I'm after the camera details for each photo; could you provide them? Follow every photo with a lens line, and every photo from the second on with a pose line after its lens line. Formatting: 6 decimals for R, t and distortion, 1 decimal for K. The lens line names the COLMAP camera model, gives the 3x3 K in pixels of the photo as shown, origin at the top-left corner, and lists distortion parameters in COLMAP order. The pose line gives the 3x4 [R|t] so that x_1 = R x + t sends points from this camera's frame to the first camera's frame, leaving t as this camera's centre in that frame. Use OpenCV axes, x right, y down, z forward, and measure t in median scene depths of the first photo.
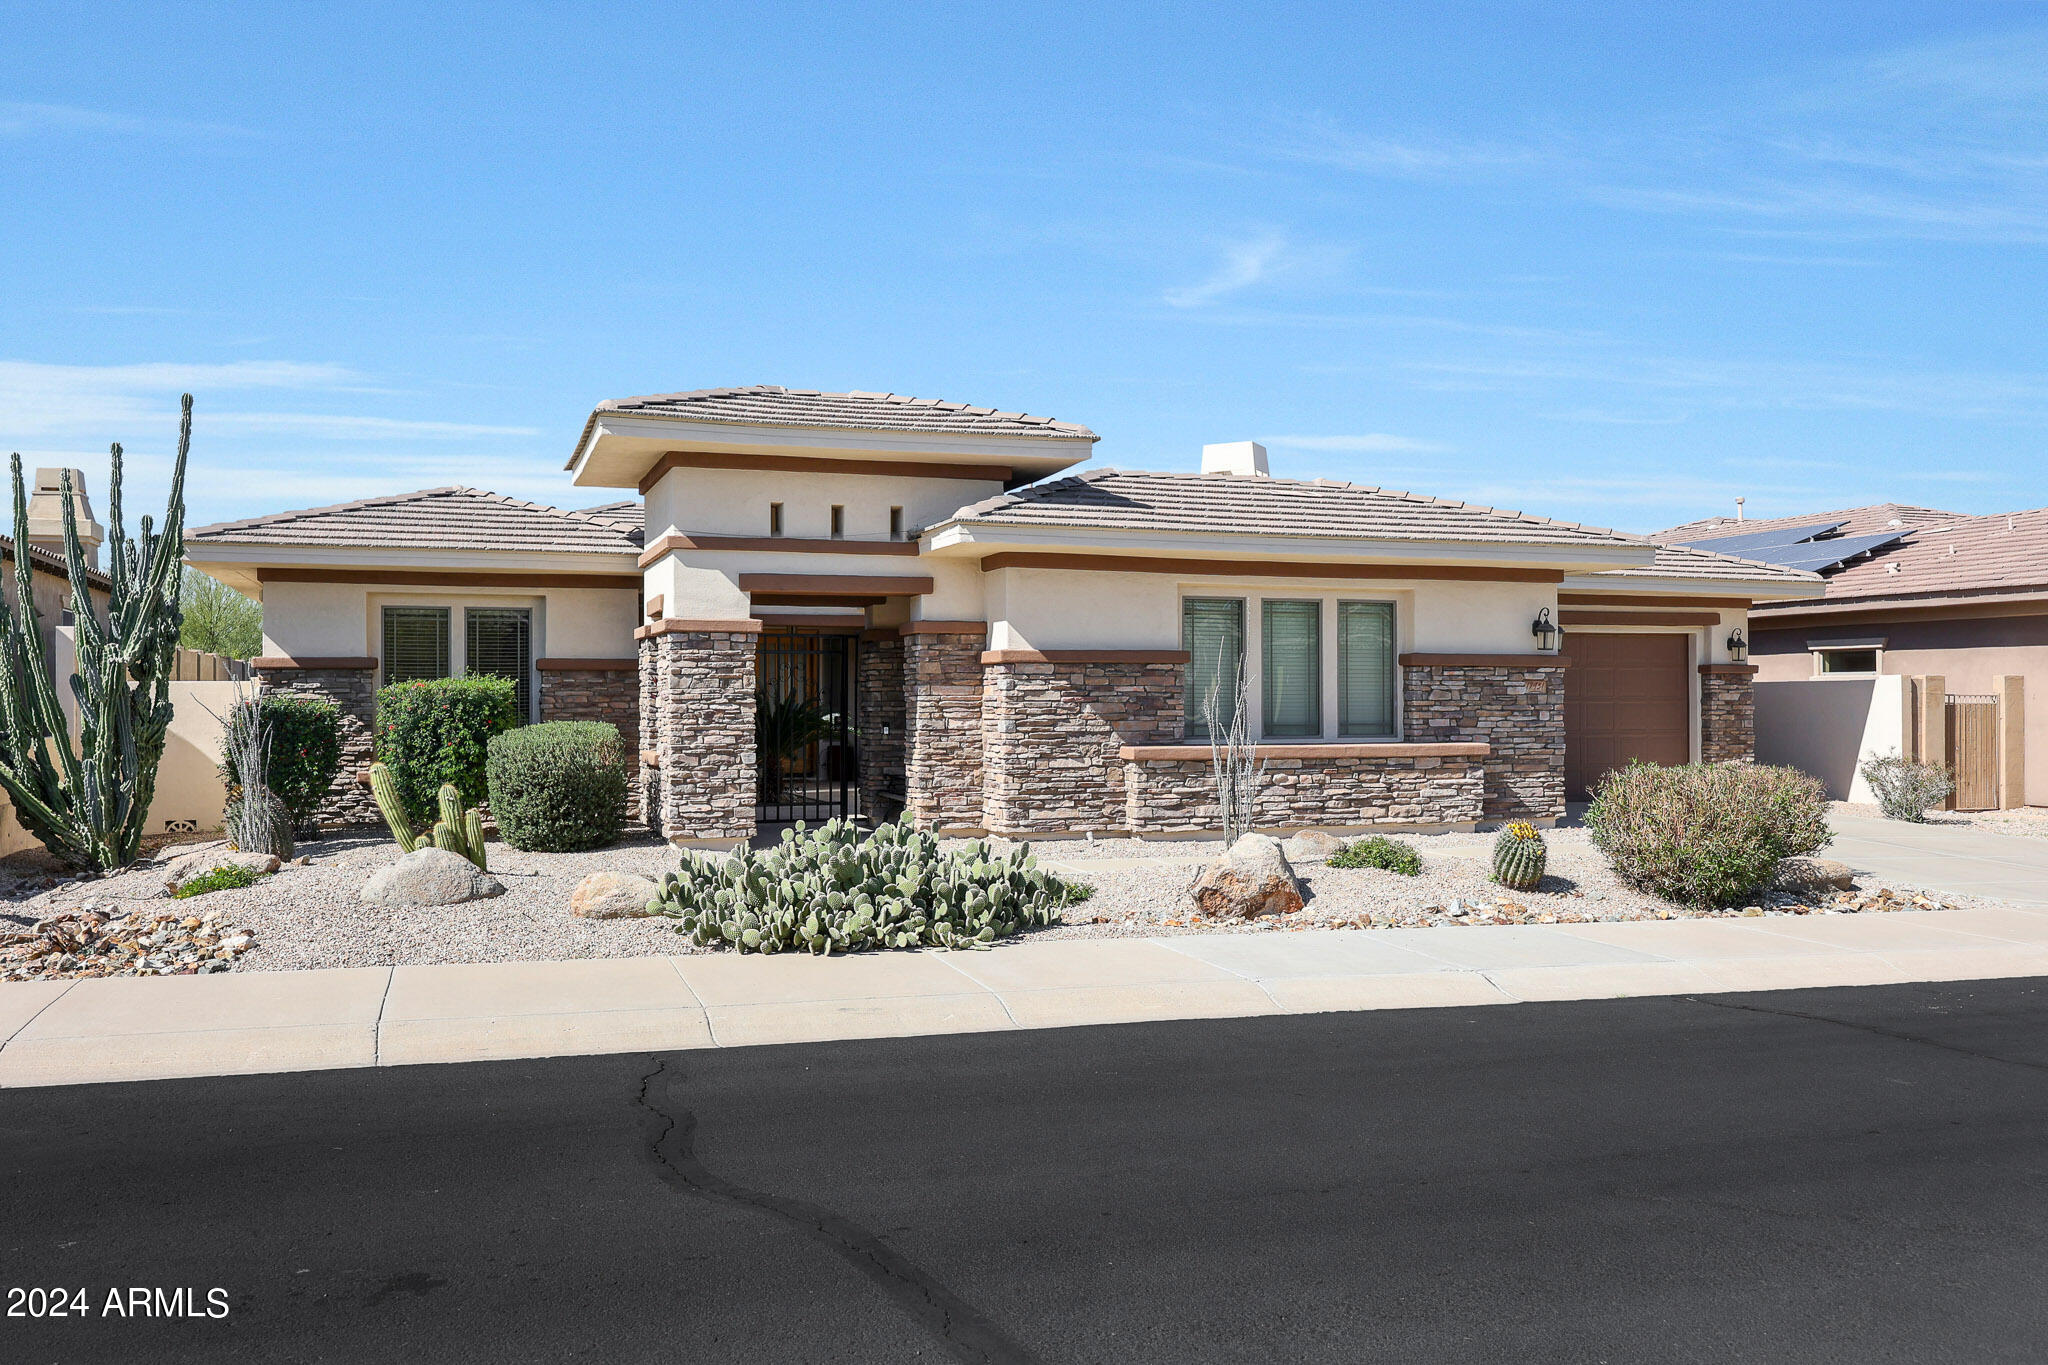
lens RADIAL K [[1662.2, 0, 1024.0], [0, 1662.2, 682.5], [0, 0, 1]] dist [-0.000686, -0.000263]
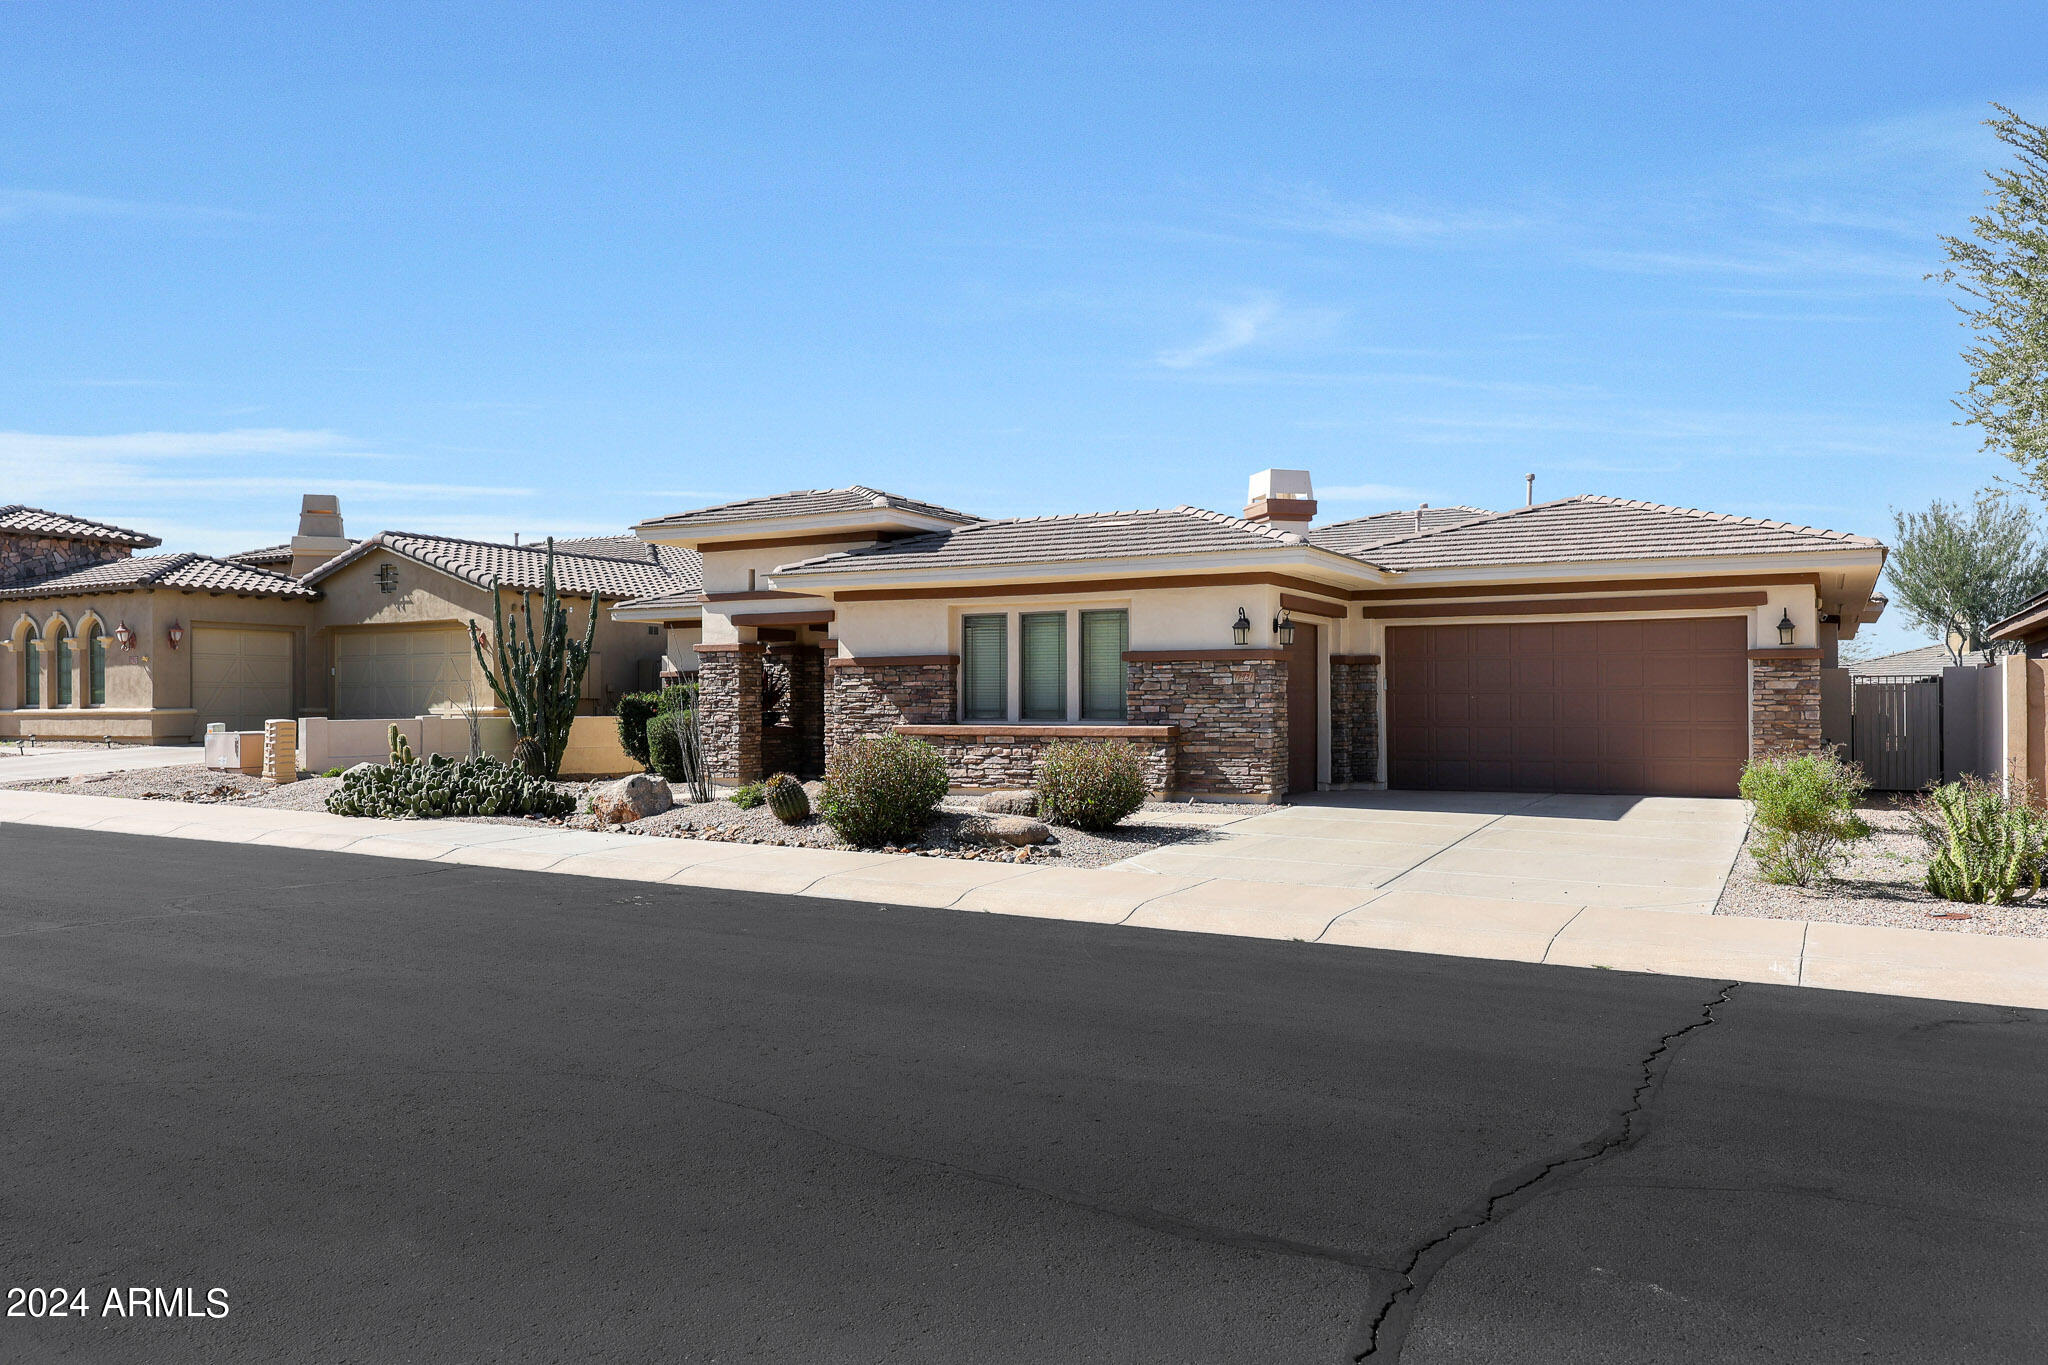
lens RADIAL K [[1487.0, 0, 1024.0], [0, 1487.0, 682.5], [0, 0, 1]] dist [-0.002009, -0.000365]
pose [[0.667783, -0.012172, -0.744257, 1.037406], [0.009795, 0.999923, -0.007565, 0.013007], [0.744292, -0.002239, 0.667851, 0.233512]]
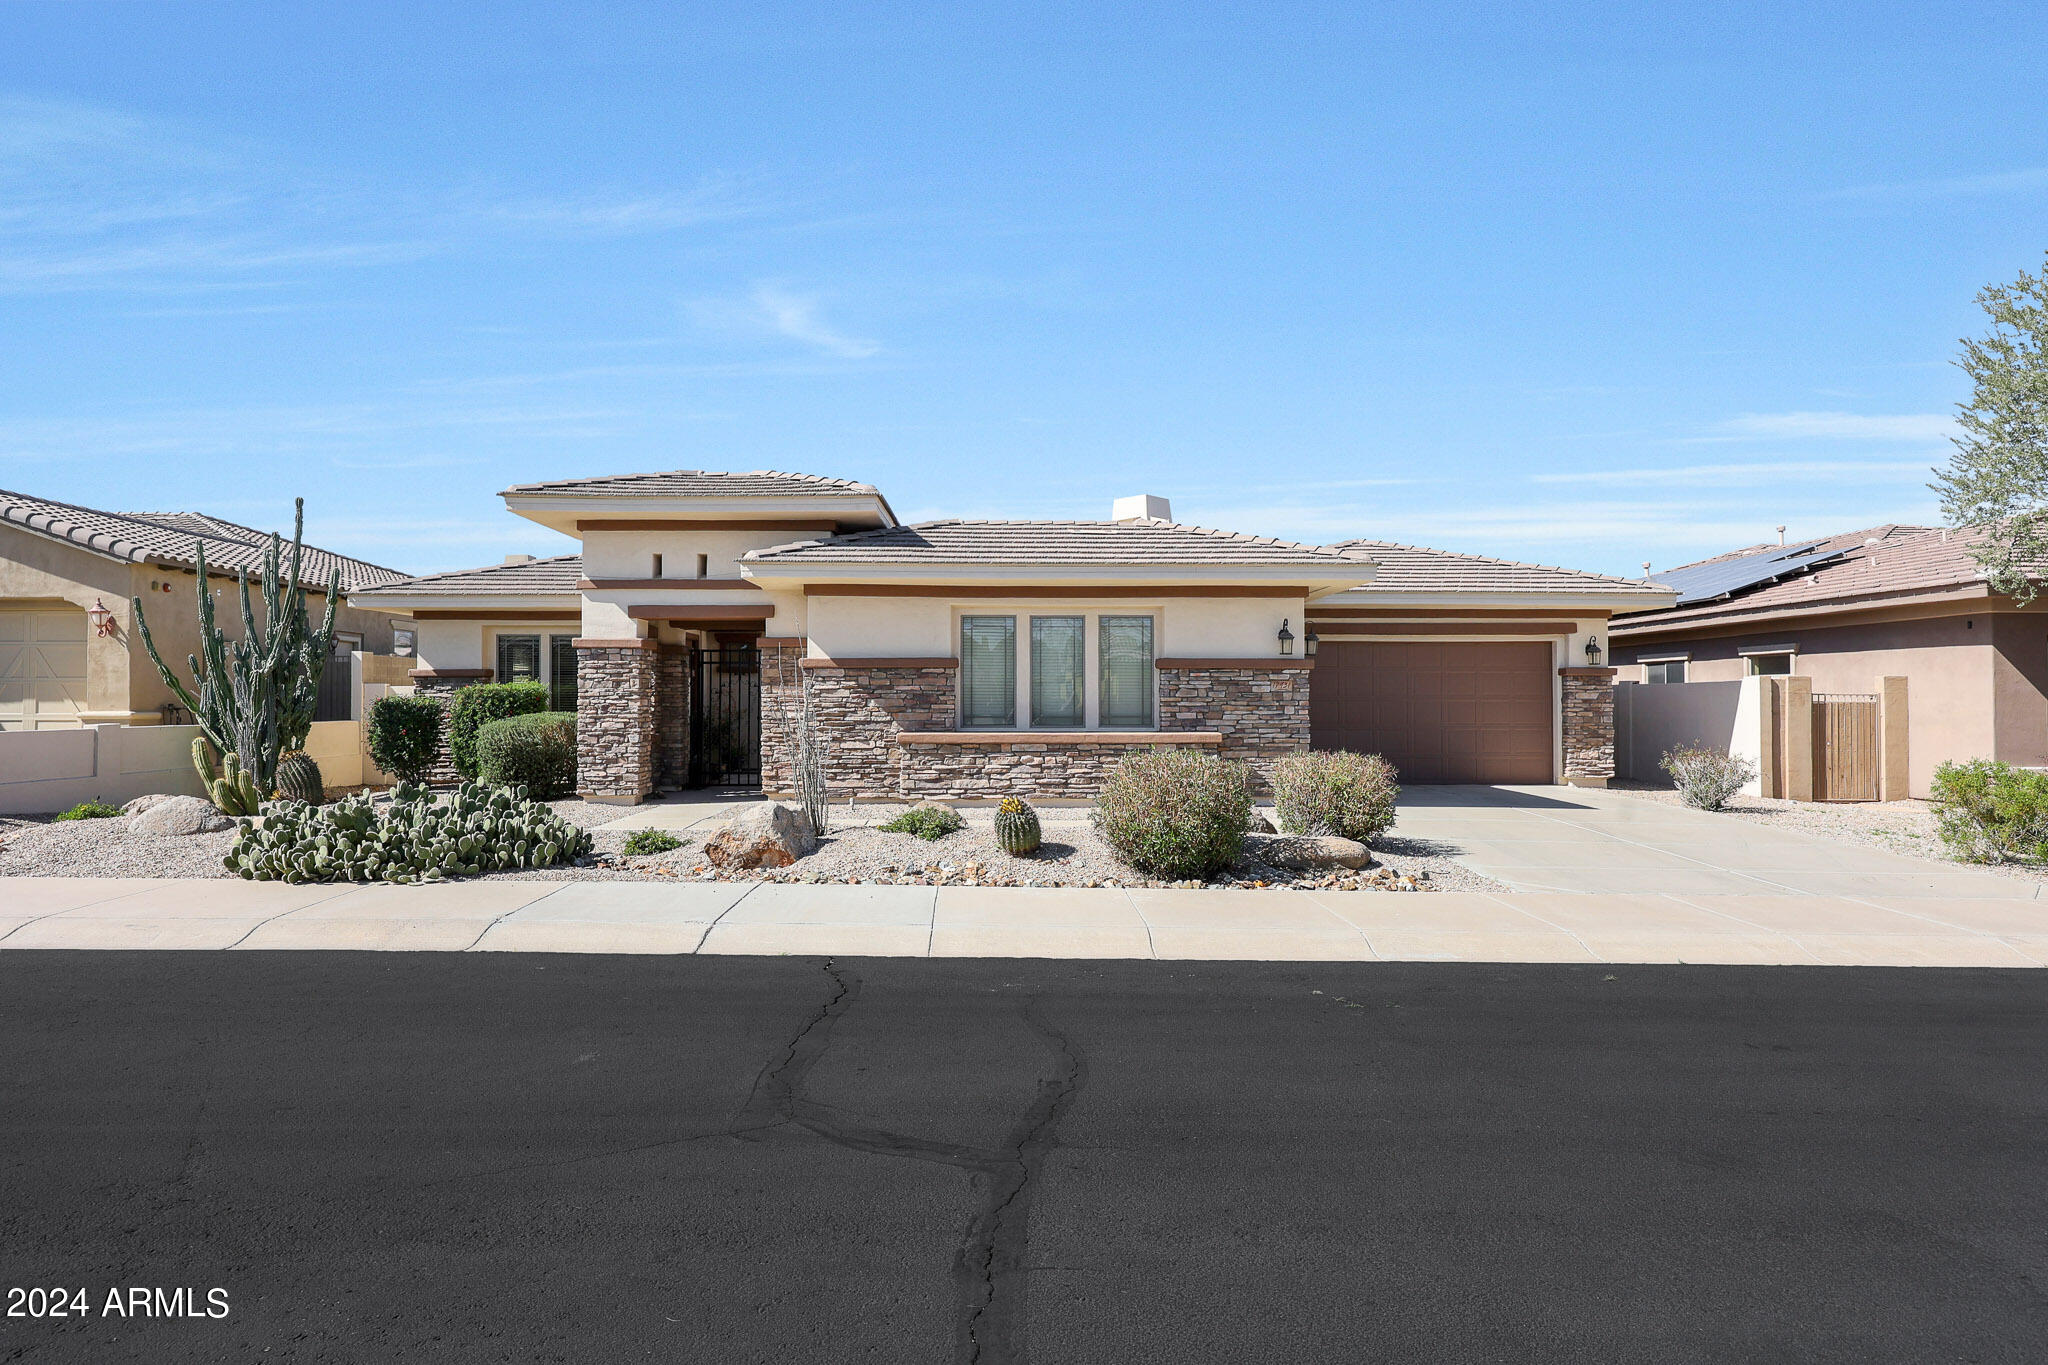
lens RADIAL K [[1157.4, 0, 1024.0], [0, 1157.4, 682.5], [0, 0, 1]] dist [0.001187, -0.000184]
pose [[0.951591, -0.004847, -0.307329, 0.418354], [0.002290, 0.999960, -0.008680, 0.007535], [0.307359, 0.007556, 0.951564, 0.171907]]
